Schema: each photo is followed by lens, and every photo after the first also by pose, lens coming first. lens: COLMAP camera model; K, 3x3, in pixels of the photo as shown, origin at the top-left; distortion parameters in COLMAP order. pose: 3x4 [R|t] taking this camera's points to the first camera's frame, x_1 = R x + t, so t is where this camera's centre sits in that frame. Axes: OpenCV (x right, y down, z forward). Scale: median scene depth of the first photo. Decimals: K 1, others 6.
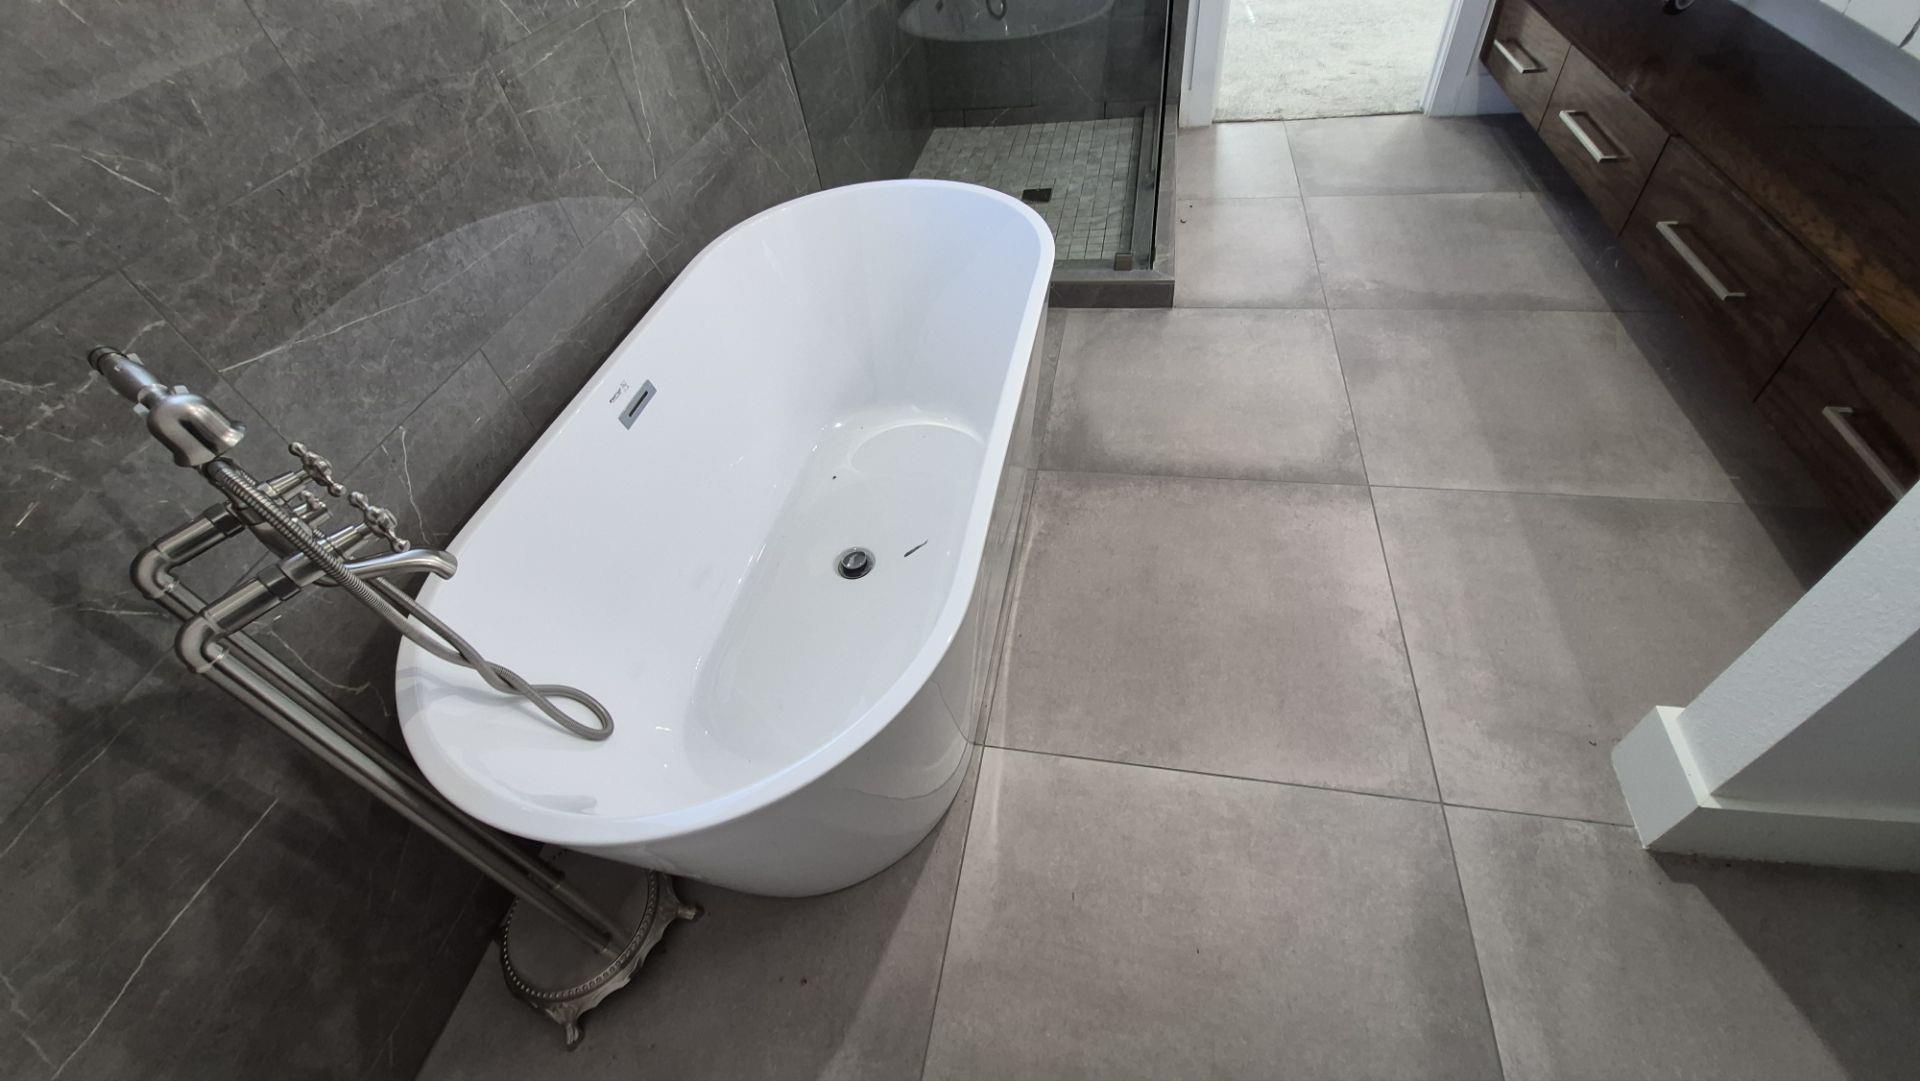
lens RADIAL K [[759.5, 0, 954.1], [0, 759.5, 534.0], [0, 0, 1]] dist [-0.001581, -0.011319]
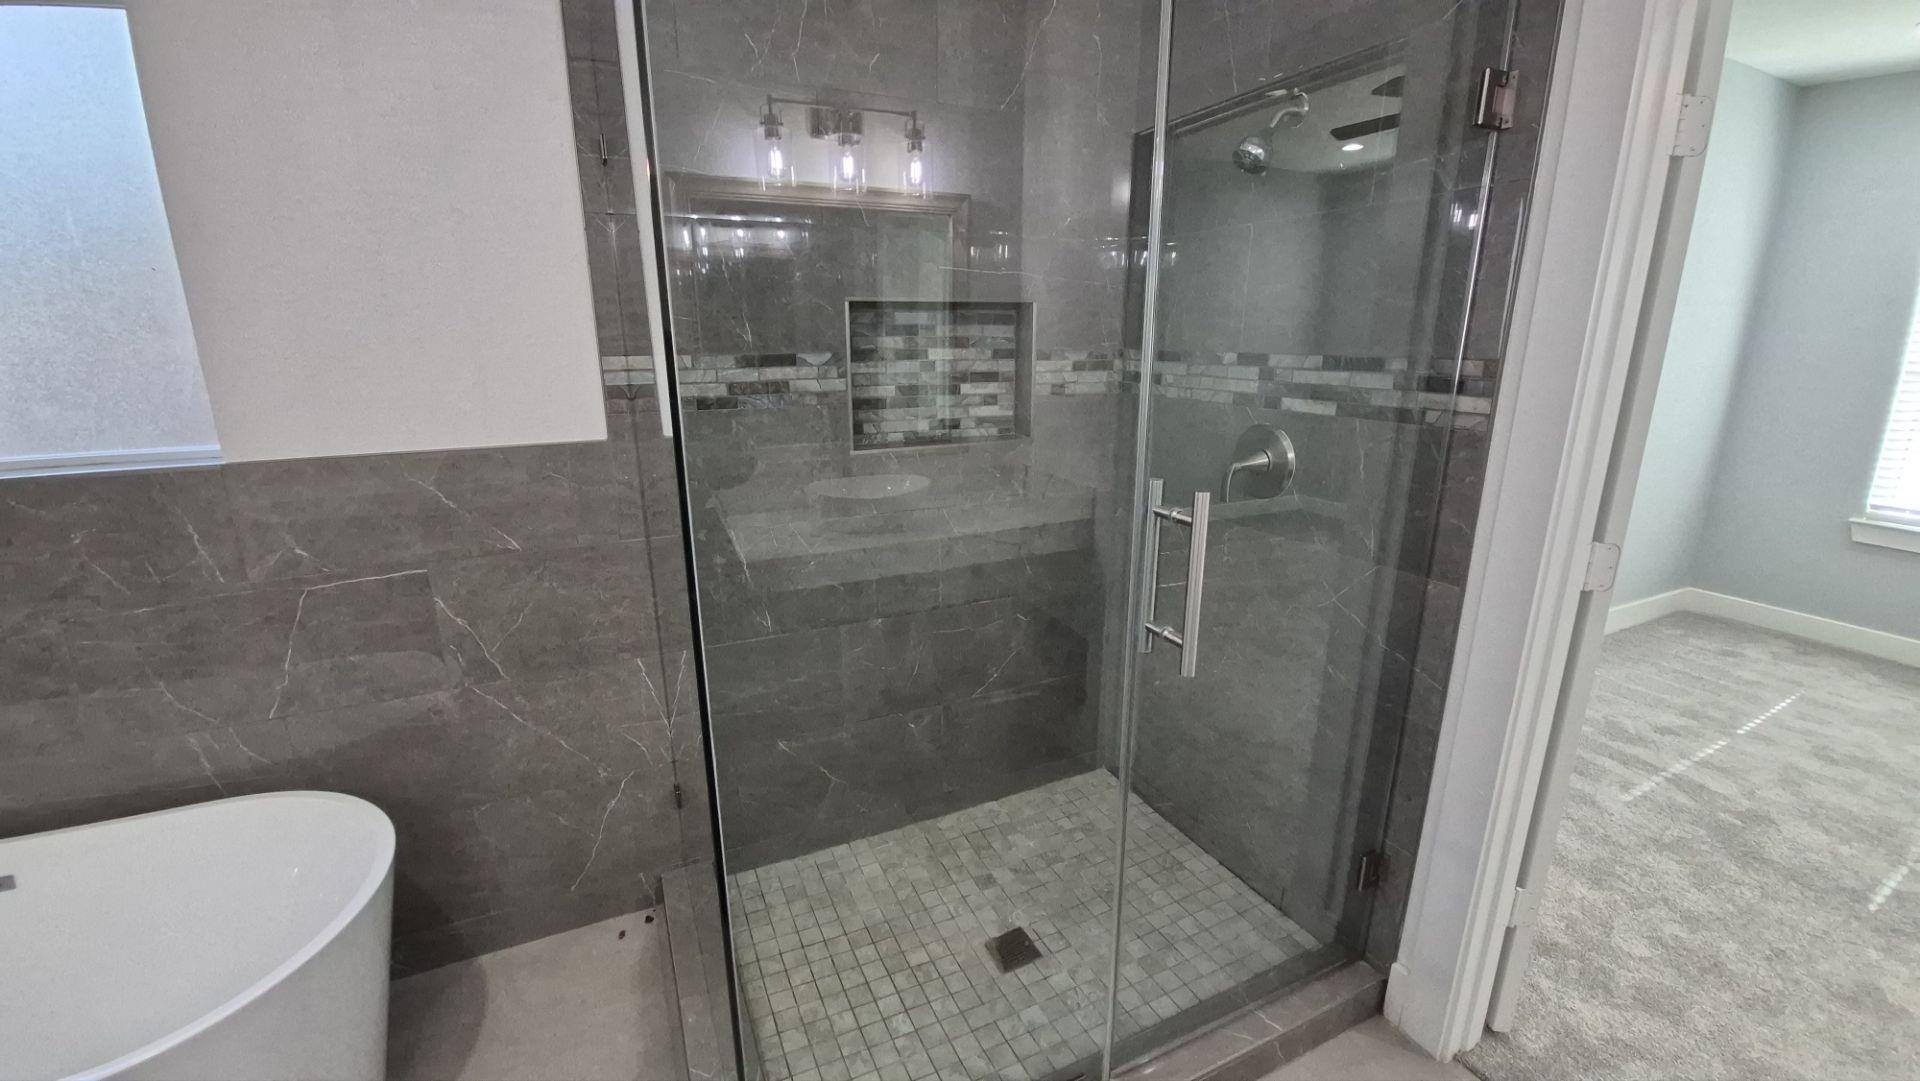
lens RADIAL K [[759.5, 0, 954.1], [0, 759.5, 534.0], [0, 0, 1]] dist [-0.001581, -0.011319]
pose [[0.587921, 0.309489, -0.747373, 0.865098], [-0.630782, 0.753818, -0.184047, -1.068956], [0.506422, 0.579634, 0.638405, 0.666880]]
